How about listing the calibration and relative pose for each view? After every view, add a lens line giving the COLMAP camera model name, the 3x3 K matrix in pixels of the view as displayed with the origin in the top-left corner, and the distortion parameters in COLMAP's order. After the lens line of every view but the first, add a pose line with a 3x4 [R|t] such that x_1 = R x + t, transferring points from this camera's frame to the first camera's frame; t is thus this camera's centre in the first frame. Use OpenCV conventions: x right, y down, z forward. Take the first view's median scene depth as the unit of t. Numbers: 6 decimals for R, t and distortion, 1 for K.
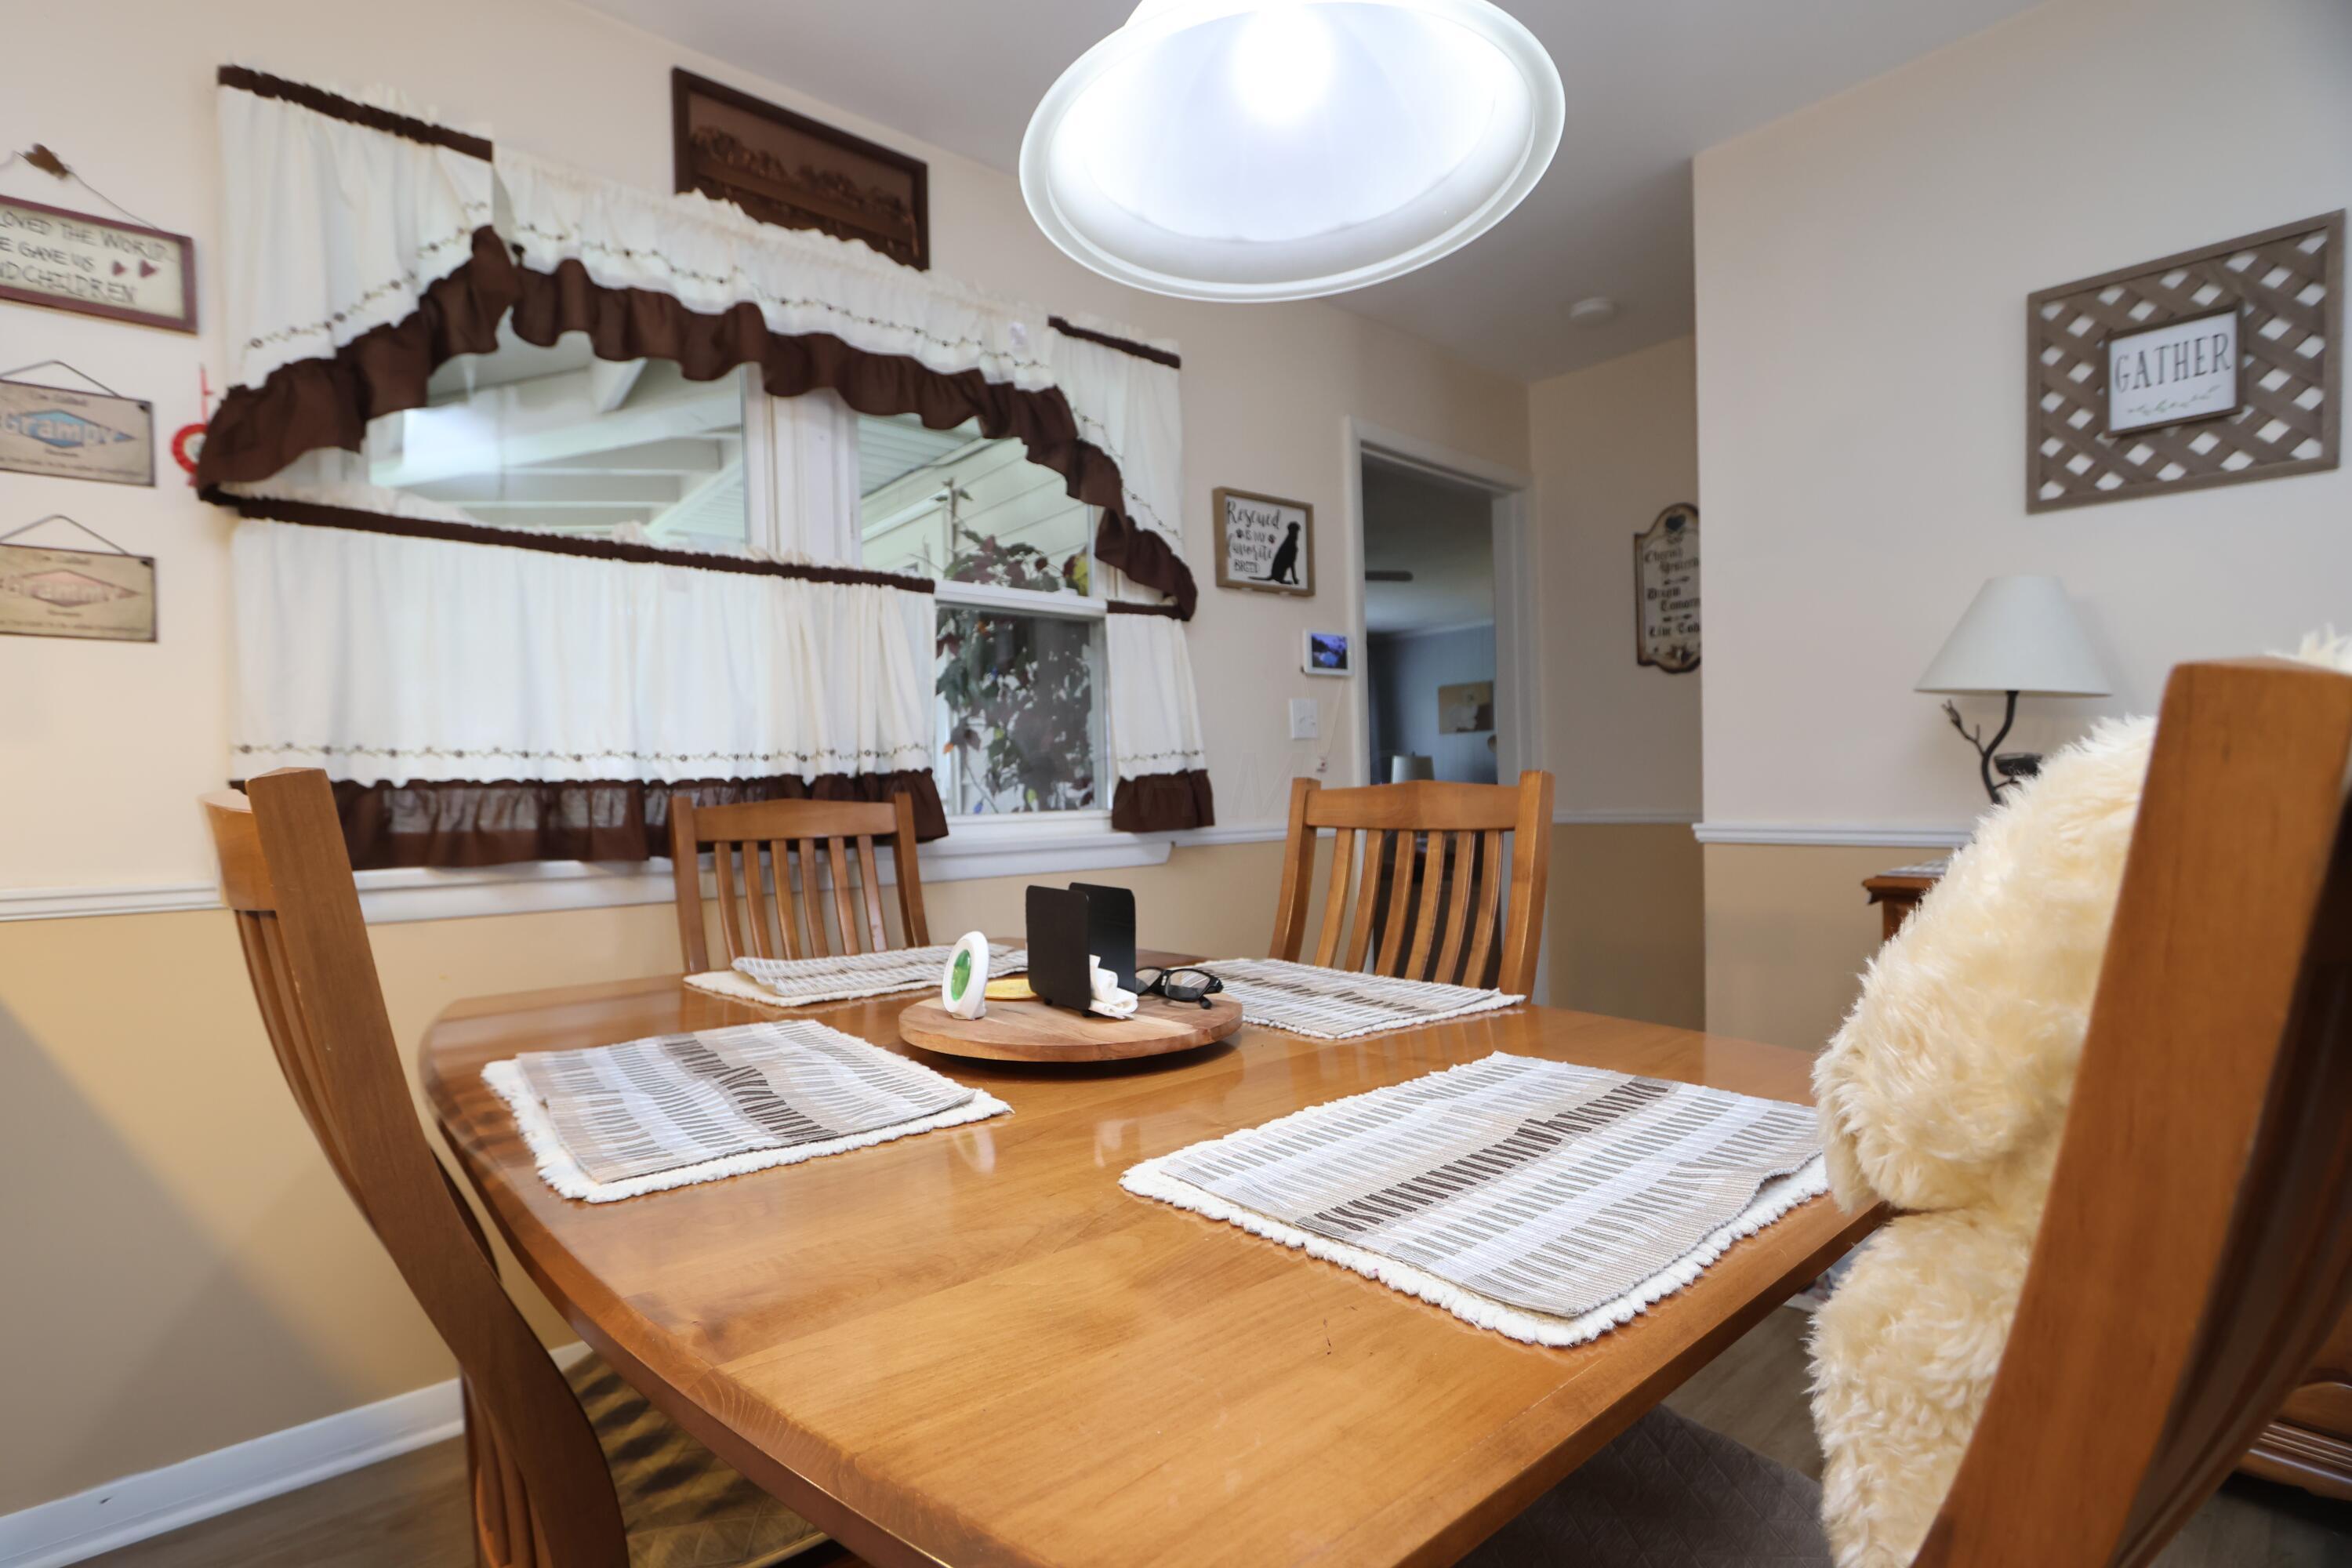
lens RADIAL K [[1085.3, 0, 1142.7], [0, 1085.3, 812.6], [0, 0, 1]] dist [-0.017976, 0.000232]
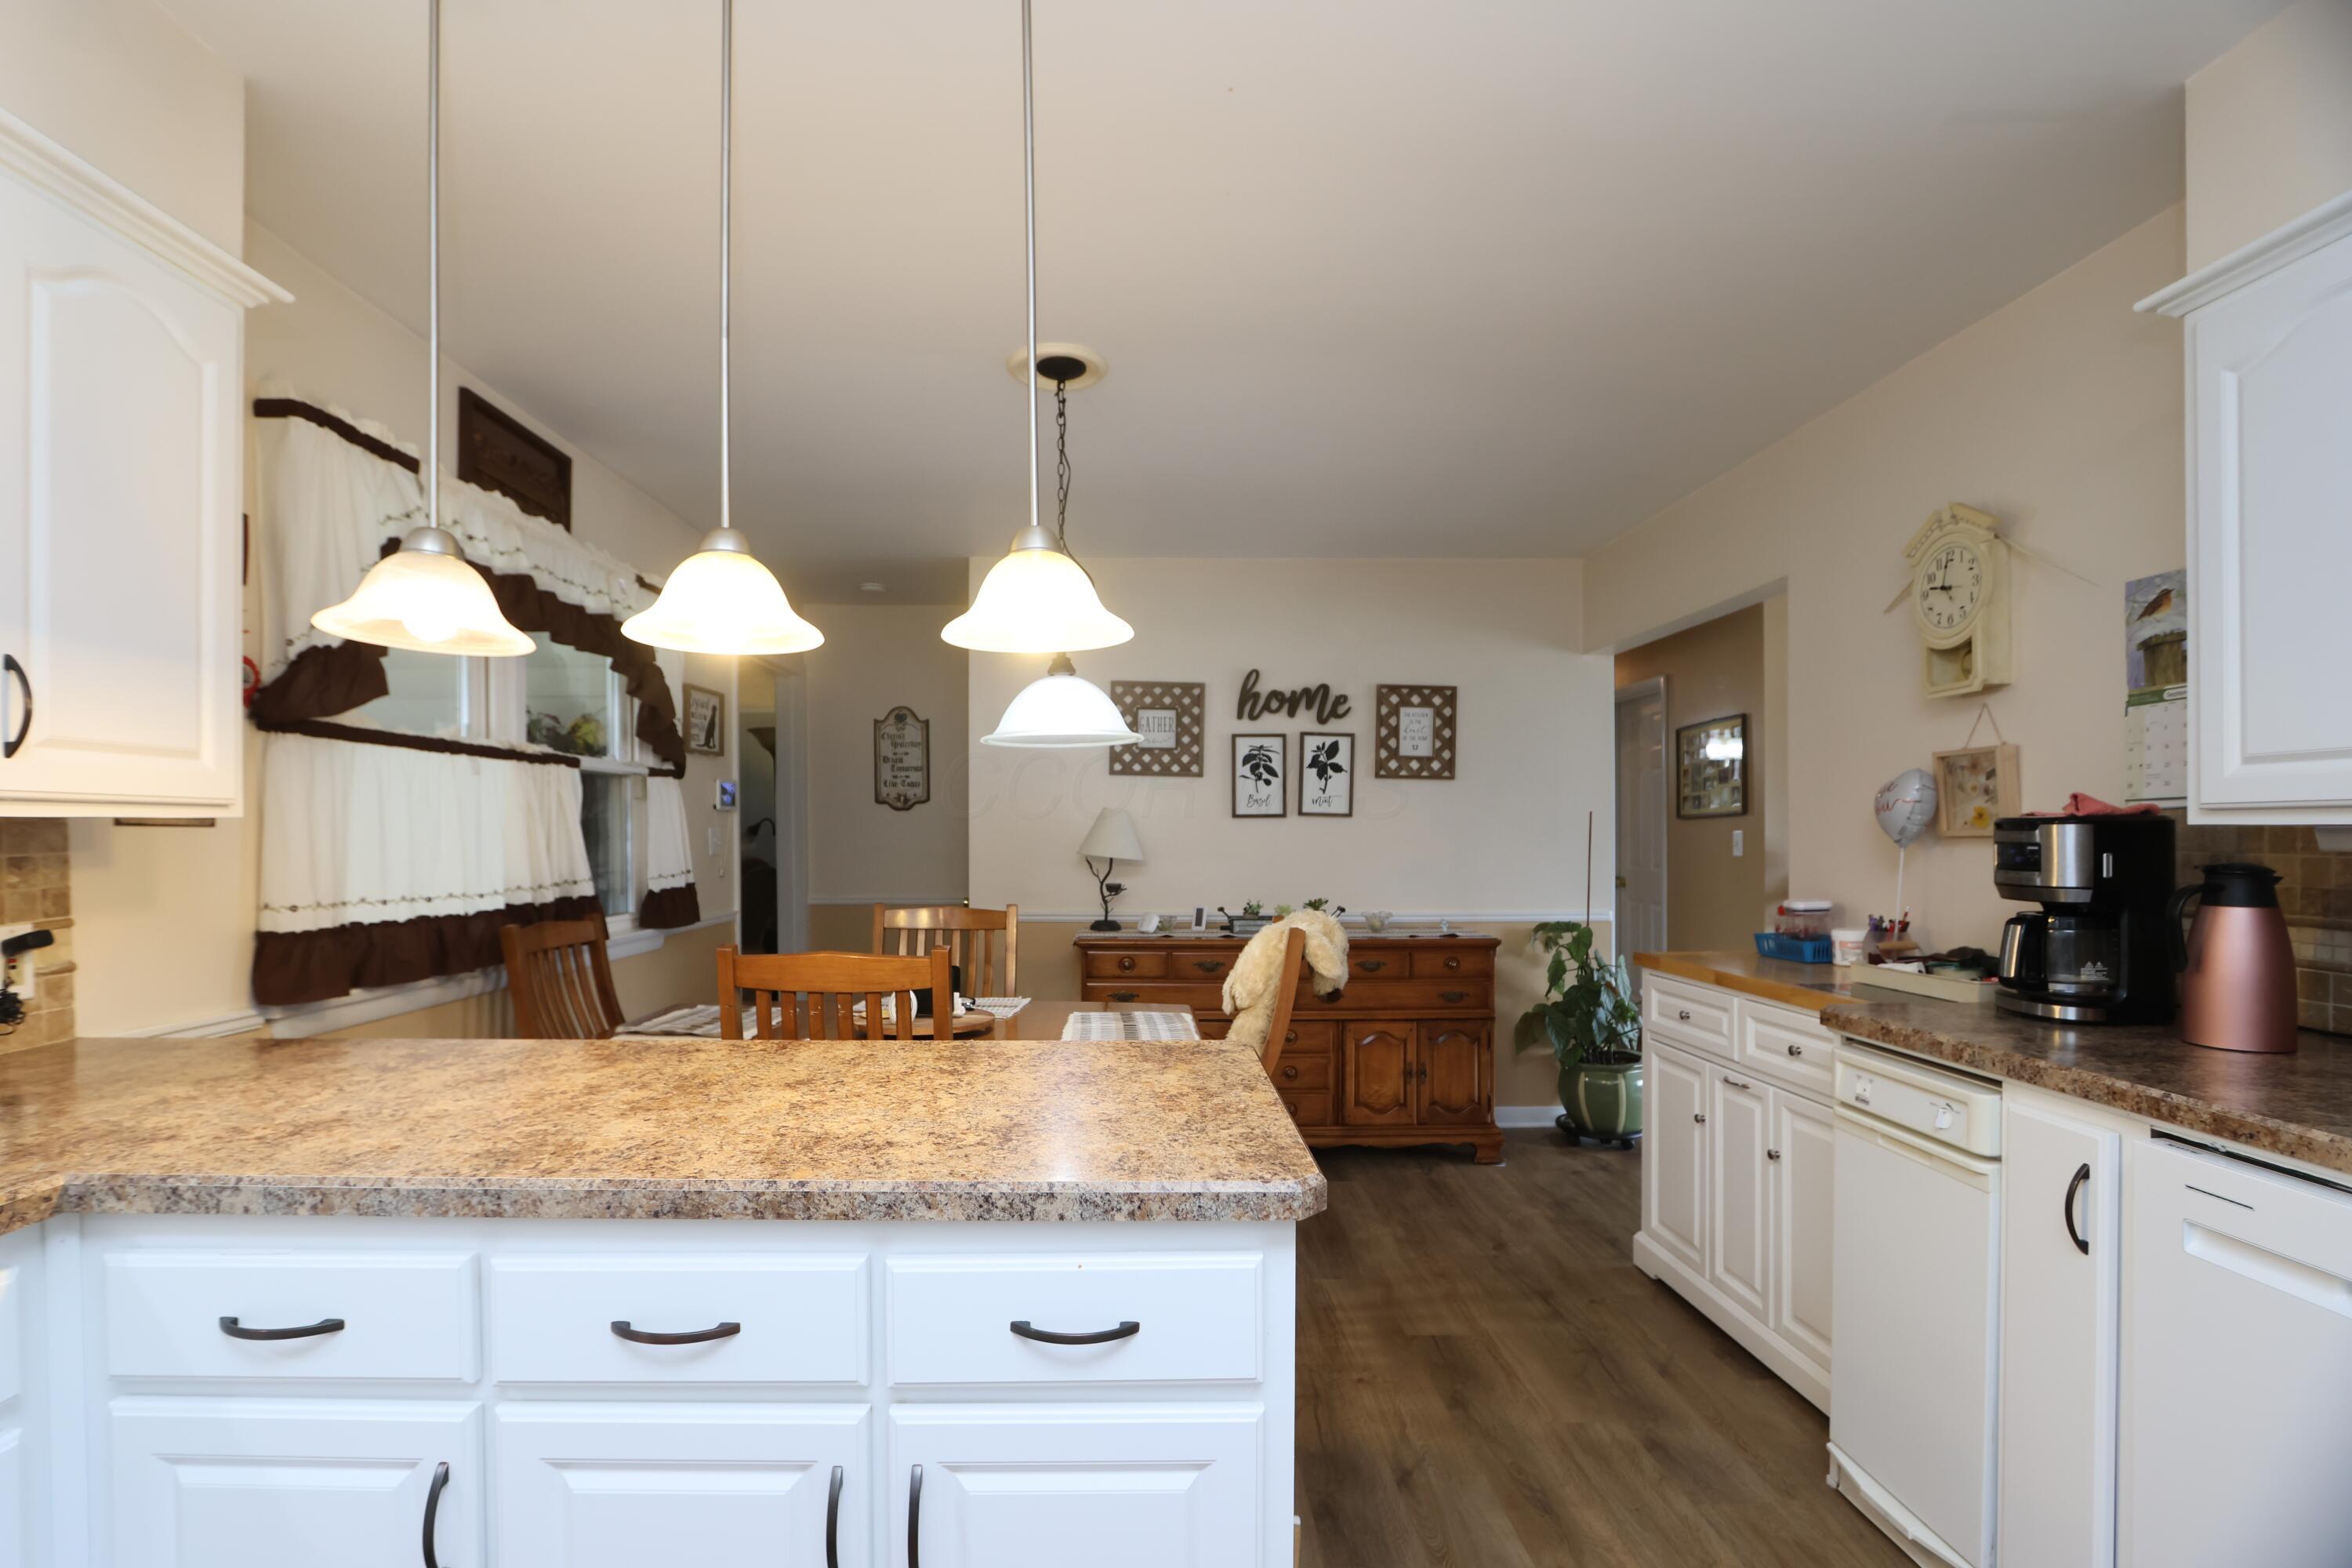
lens RADIAL K [[1088.0, 0, 1121.8], [0, 1088.0, 833.8], [0, 0, 1]] dist [-0.009446, 0.000138]
pose [[0.639146, 0.019143, 0.768847, -0.949902], [0.000957, 0.999670, -0.025685, -0.091028], [-0.769085, 0.017152, 0.638916, -0.513400]]
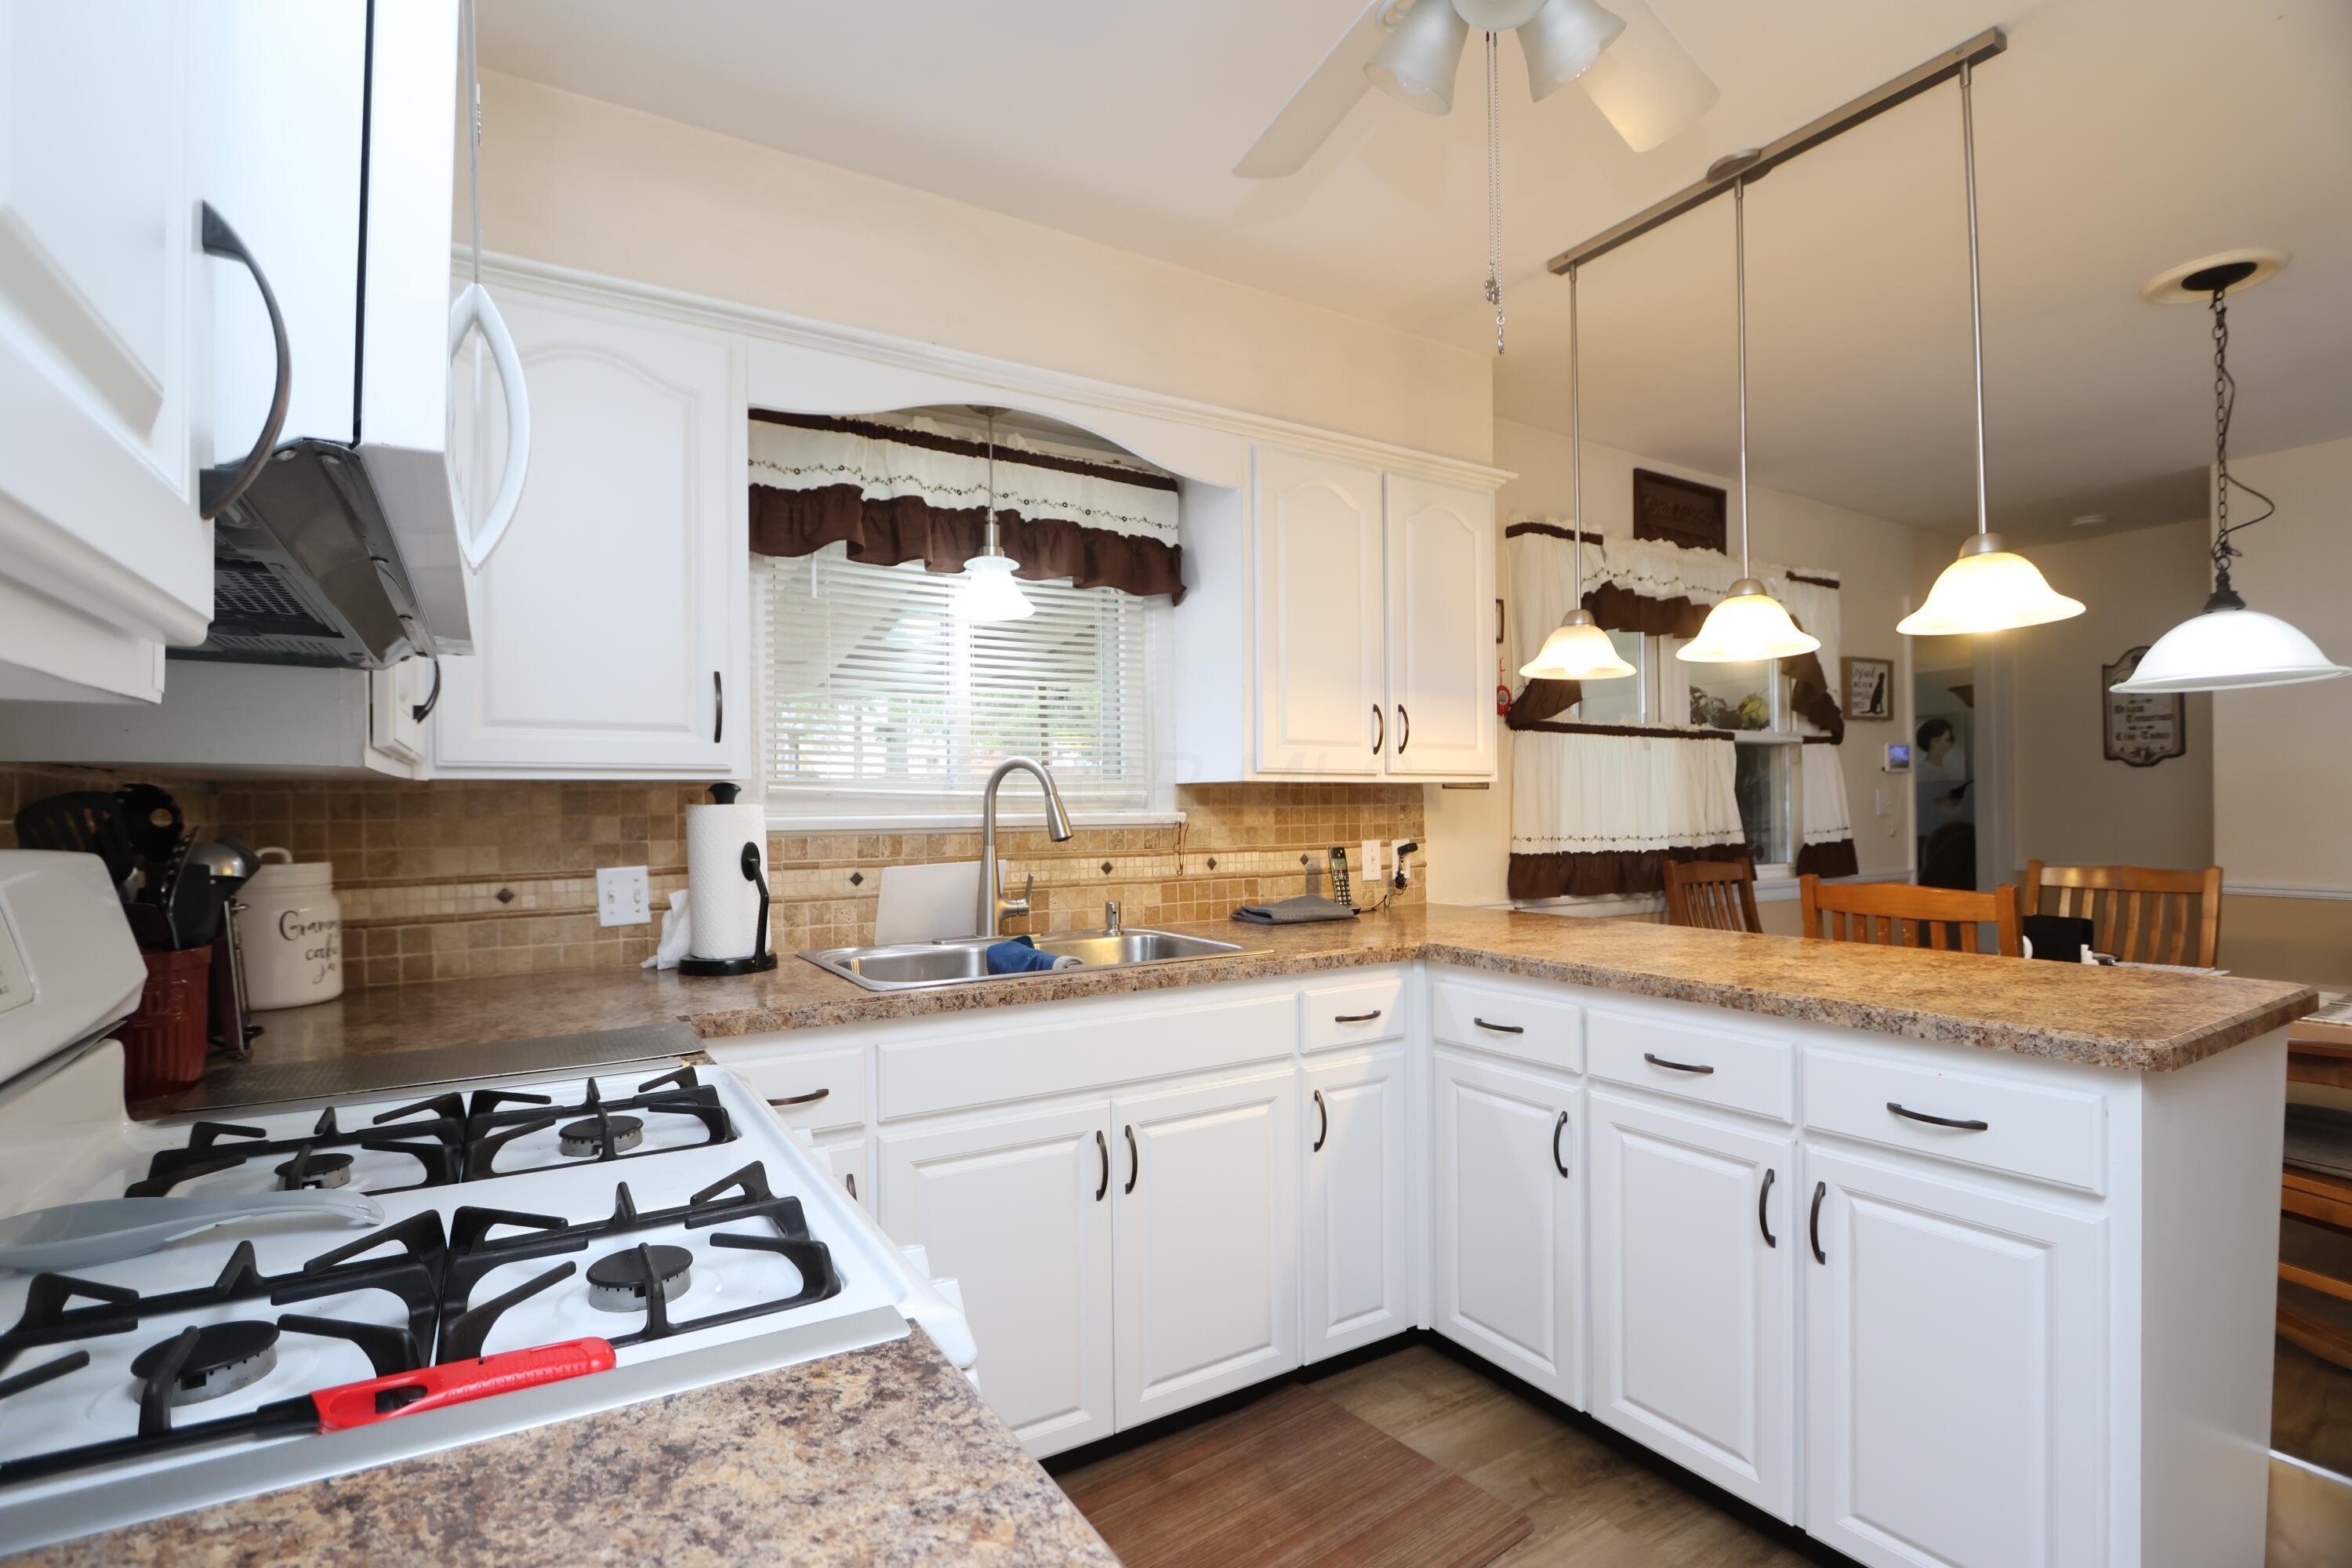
lens RADIAL K [[1085.3, 0, 1142.7], [0, 1085.3, 812.6], [0, 0, 1]] dist [-0.017976, 0.000232]
pose [[0.987786, 0.013358, -0.155243, -0.988511], [-0.015338, 0.999816, -0.011562, -0.059259], [0.155060, 0.013802, 0.987809, -0.988837]]
